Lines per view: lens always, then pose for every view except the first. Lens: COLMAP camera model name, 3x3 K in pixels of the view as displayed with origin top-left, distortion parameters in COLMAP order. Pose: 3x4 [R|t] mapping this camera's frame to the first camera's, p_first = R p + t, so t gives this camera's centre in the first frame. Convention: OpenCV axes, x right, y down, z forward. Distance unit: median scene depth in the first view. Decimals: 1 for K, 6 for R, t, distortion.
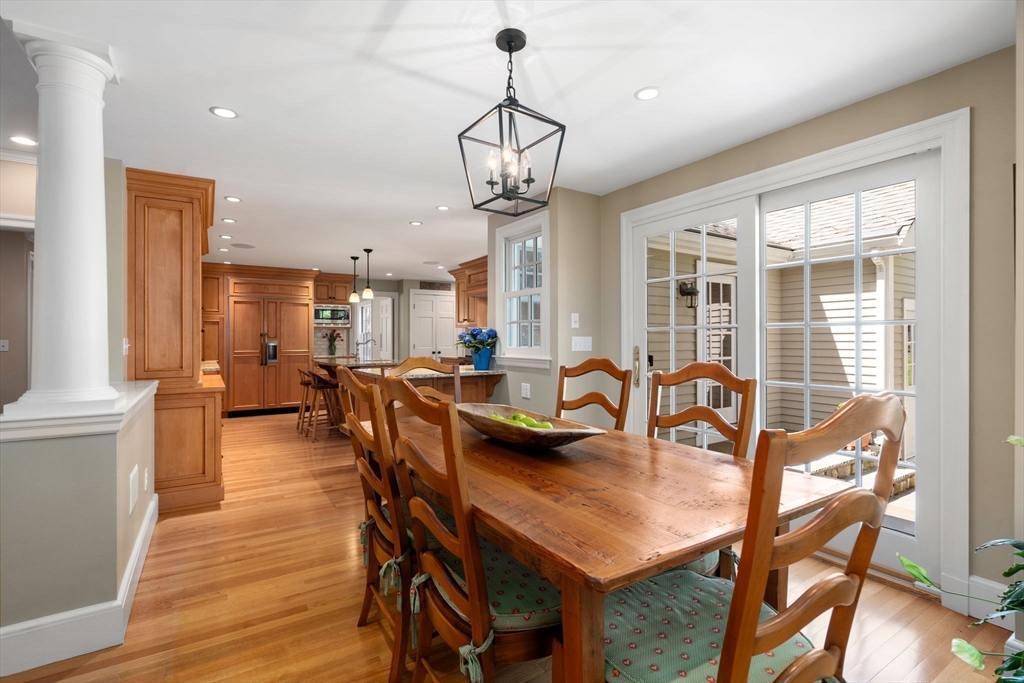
lens RADIAL K [[479.2, 0, 509.0], [0, 479.2, 340.3], [0, 0, 1]] dist [0.004438, 0.000571]
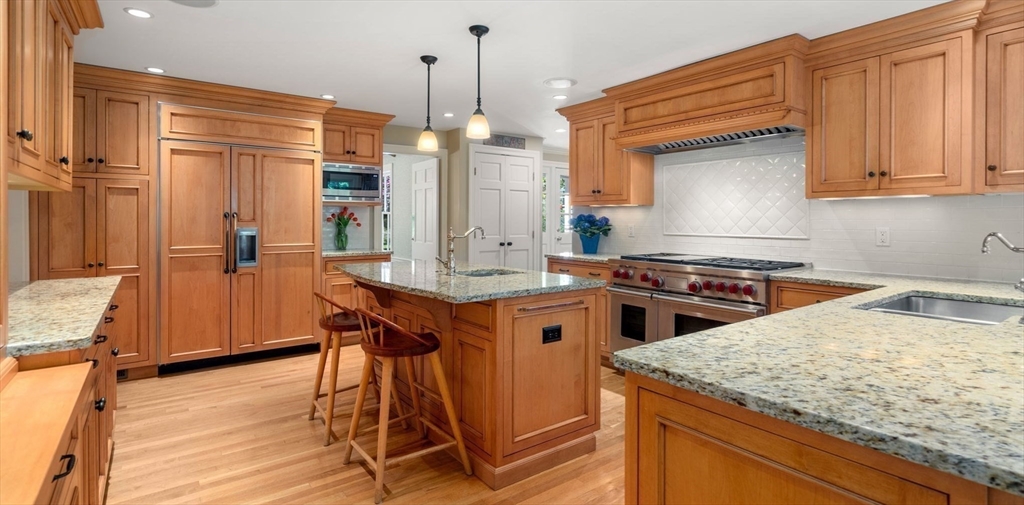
lens RADIAL K [[481.7, 0, 513.1], [0, 481.7, 225.6], [0, 0, 1]] dist [0.003465, 0.000164]
pose [[0.997013, 0.005576, 0.077029, -0.237357], [-0.006240, 0.999945, 0.008382, -0.006344], [-0.076978, -0.008837, 0.996994, 0.438195]]
